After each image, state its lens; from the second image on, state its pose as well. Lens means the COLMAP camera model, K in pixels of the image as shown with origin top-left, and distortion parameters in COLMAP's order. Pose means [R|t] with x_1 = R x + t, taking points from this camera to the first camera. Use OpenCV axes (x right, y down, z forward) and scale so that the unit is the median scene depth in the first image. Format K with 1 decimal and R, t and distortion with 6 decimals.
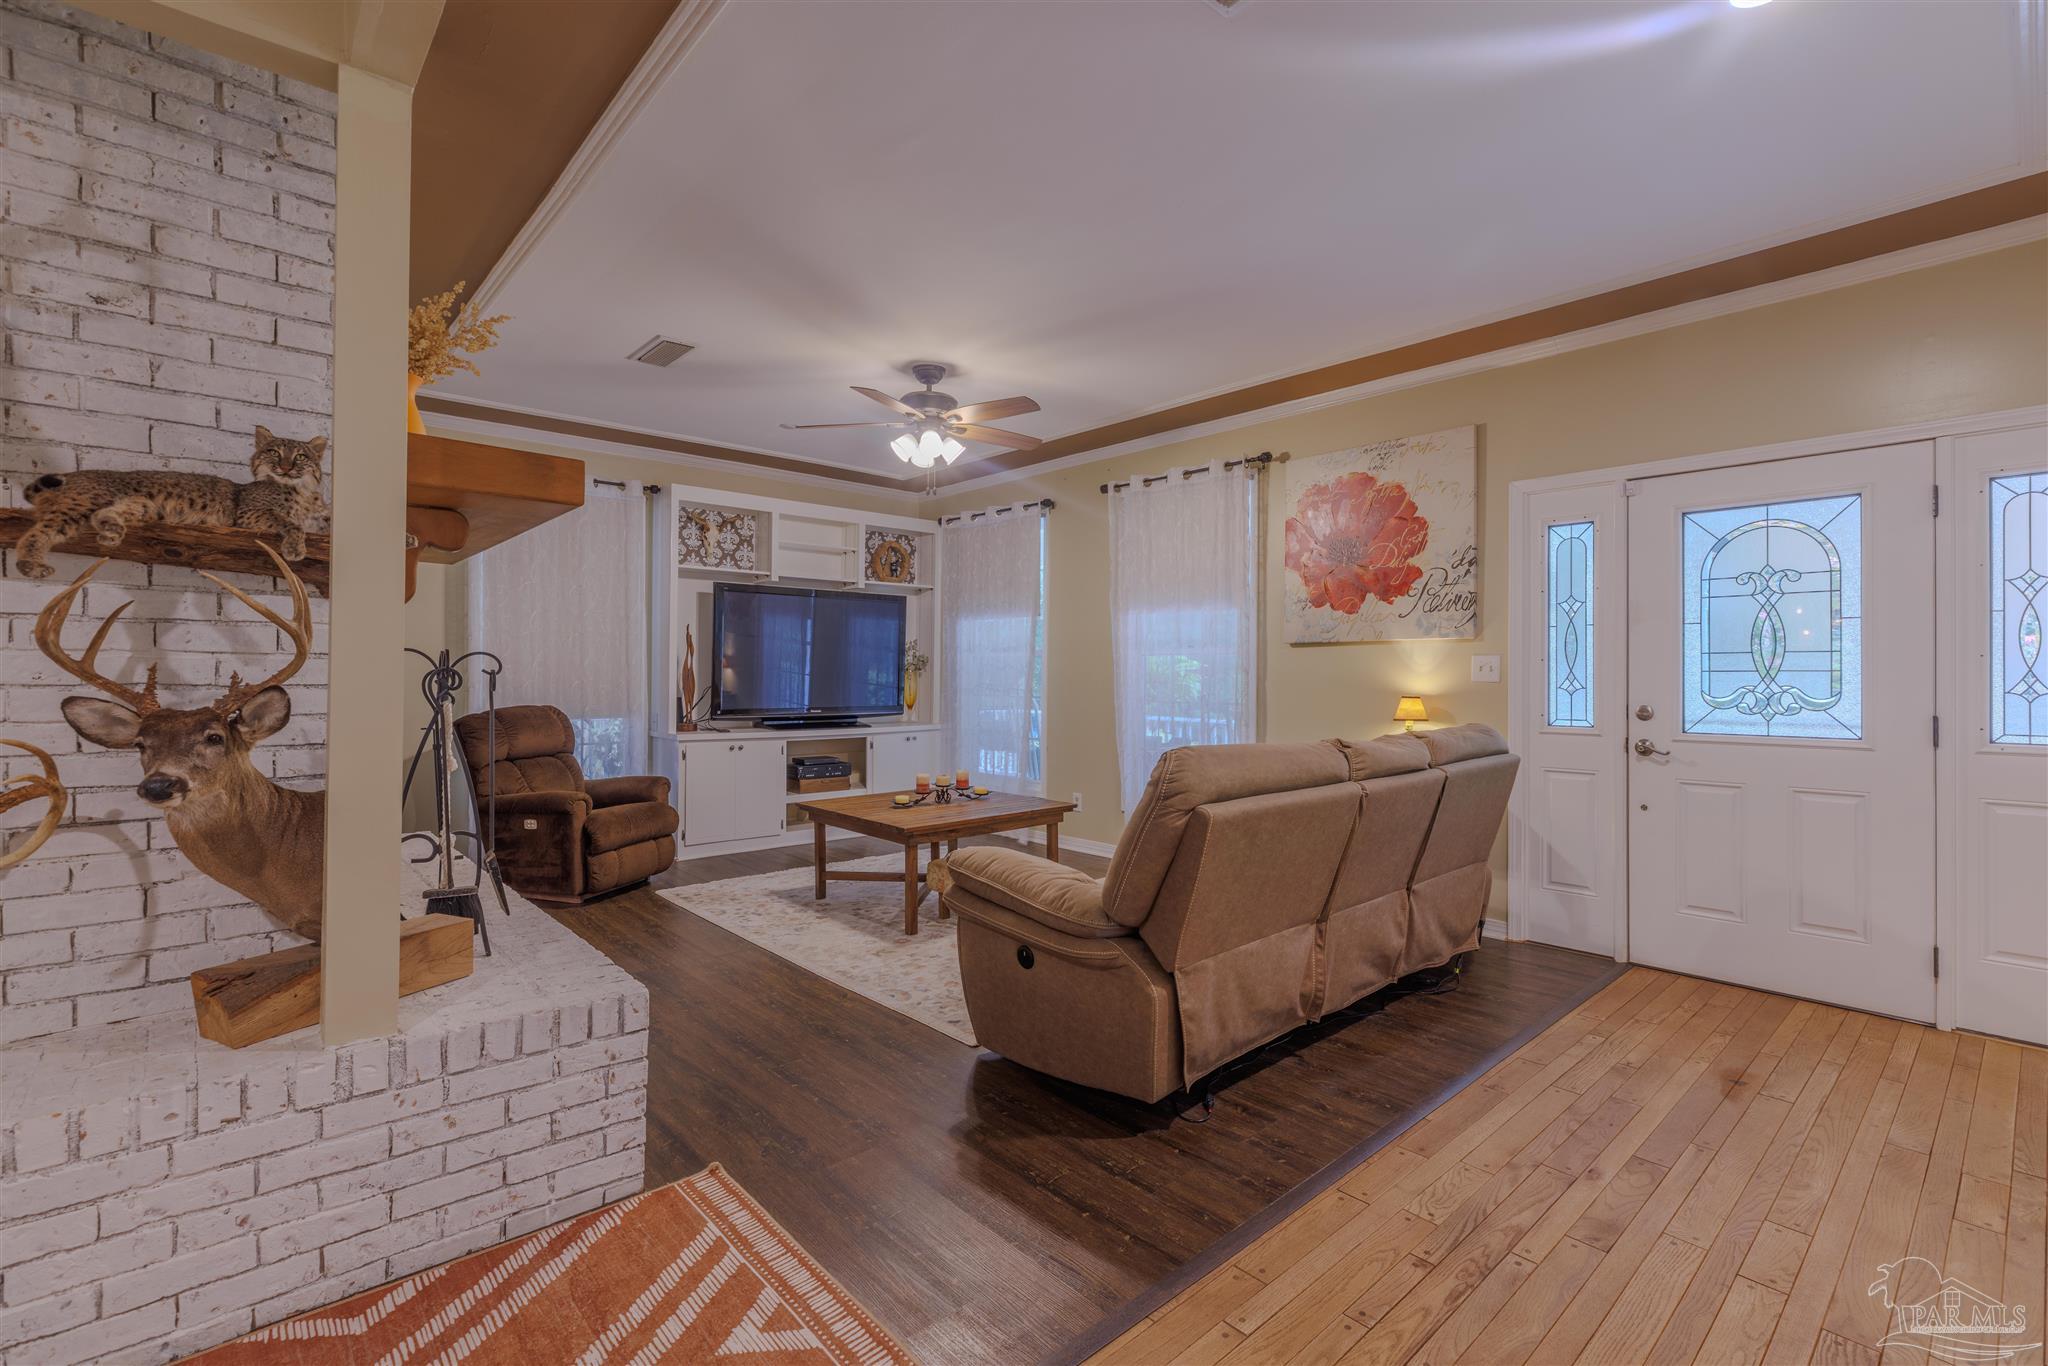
lens RADIAL K [[909.4, 0, 1022.8], [0, 909.4, 681.3], [0, 0, 1]] dist [-0.000487, -0.000287]
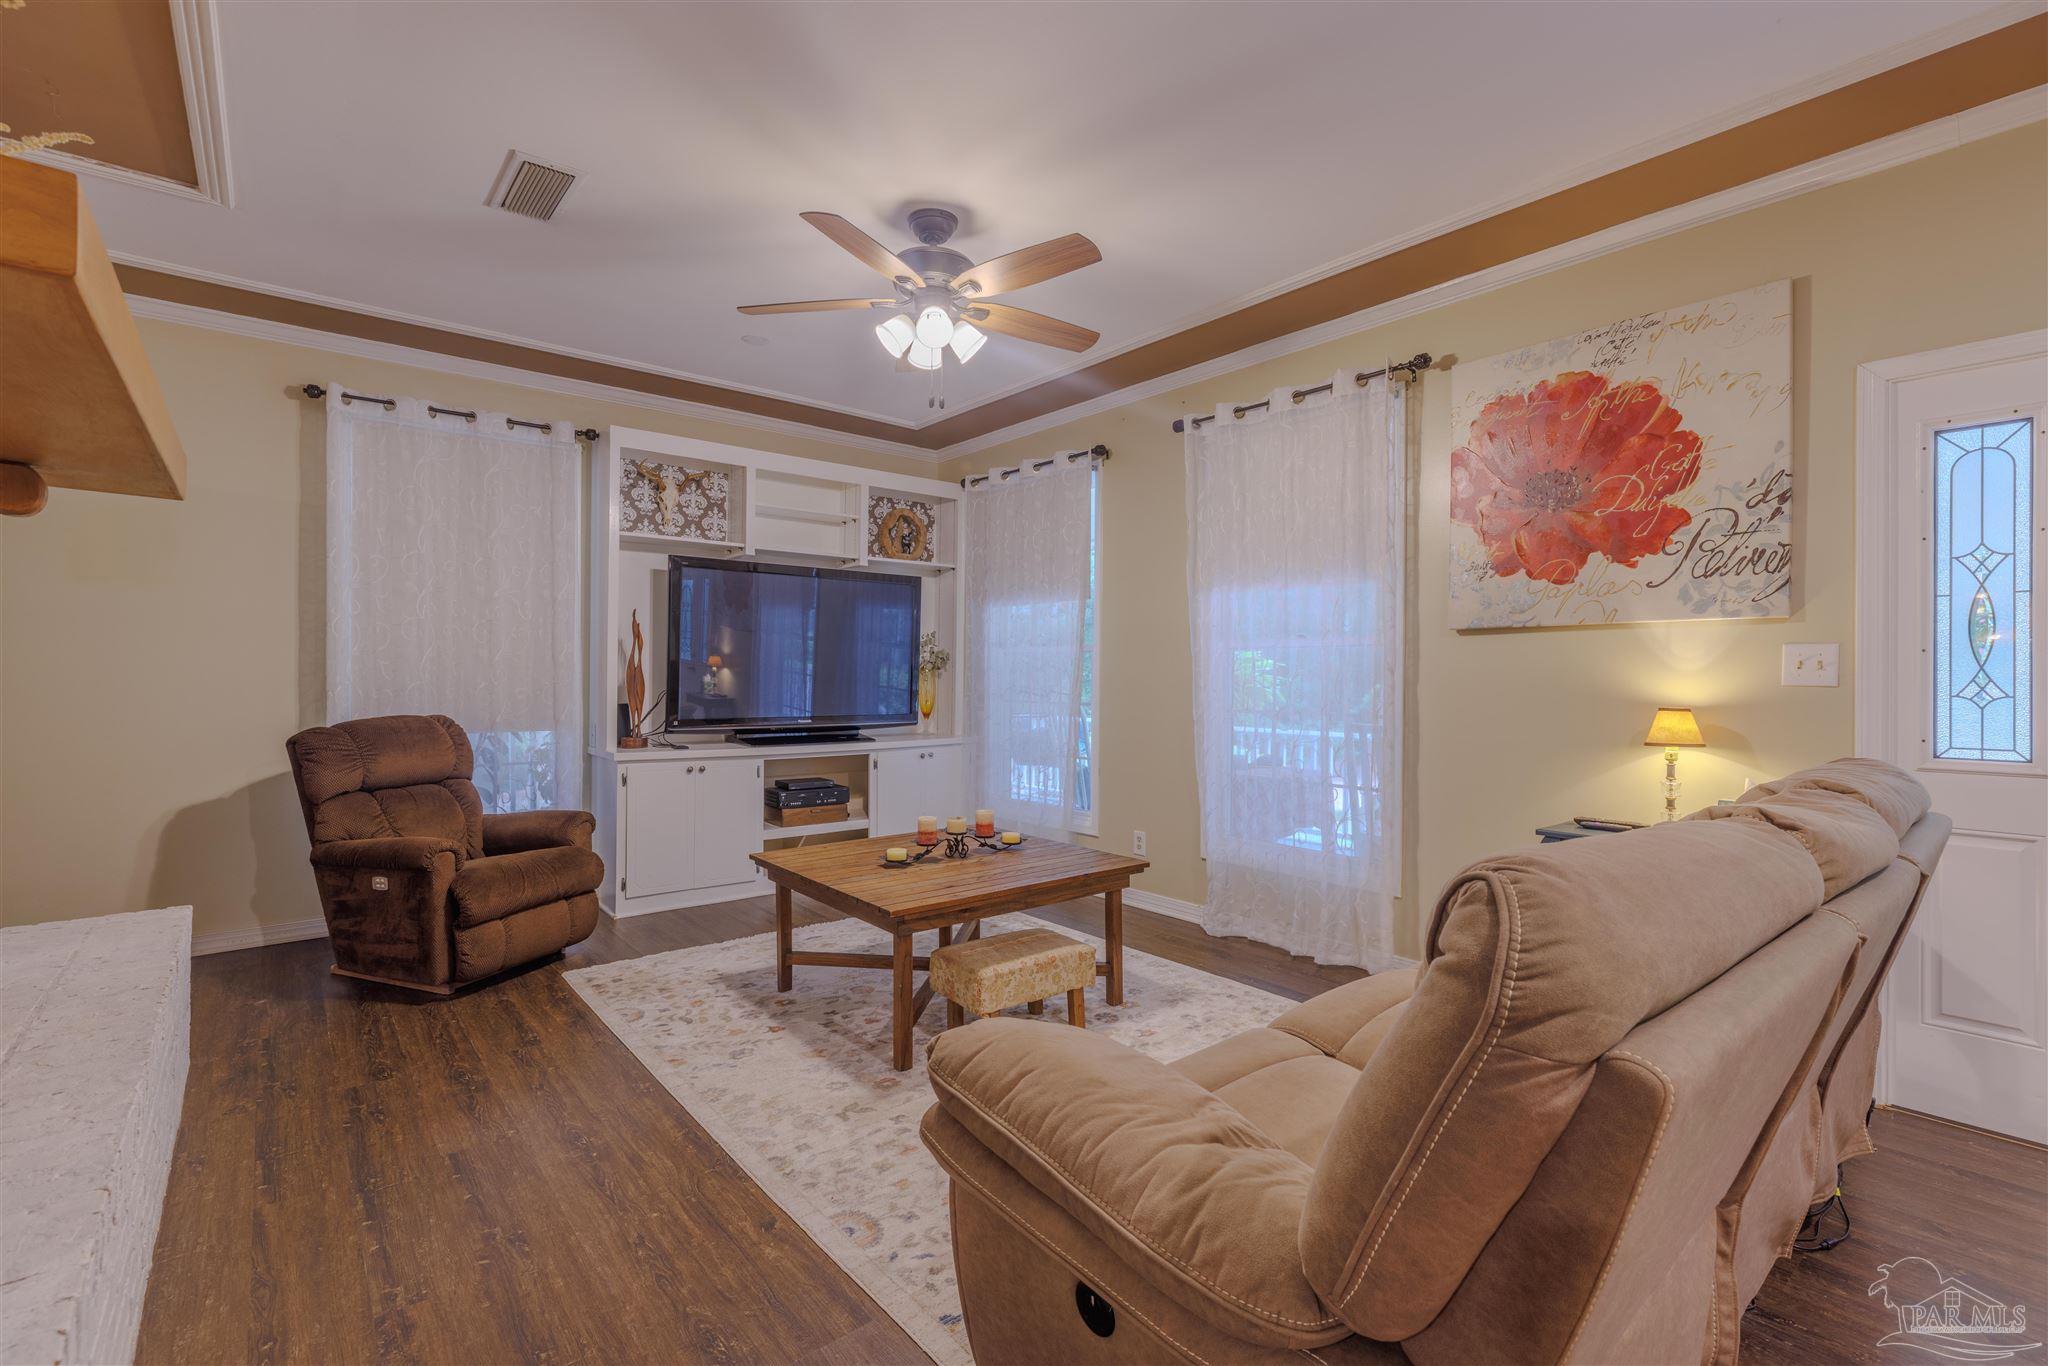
lens RADIAL K [[918.8, 0, 1022.6], [0, 918.8, 676.6], [0, 0, 1]] dist [0.008883, -0.000370]
pose [[0.999109, 0.001051, -0.042196, -0.006653], [-0.001361, 0.999972, -0.007317, -0.000402], [0.042187, 0.007368, 0.999083, 0.271823]]
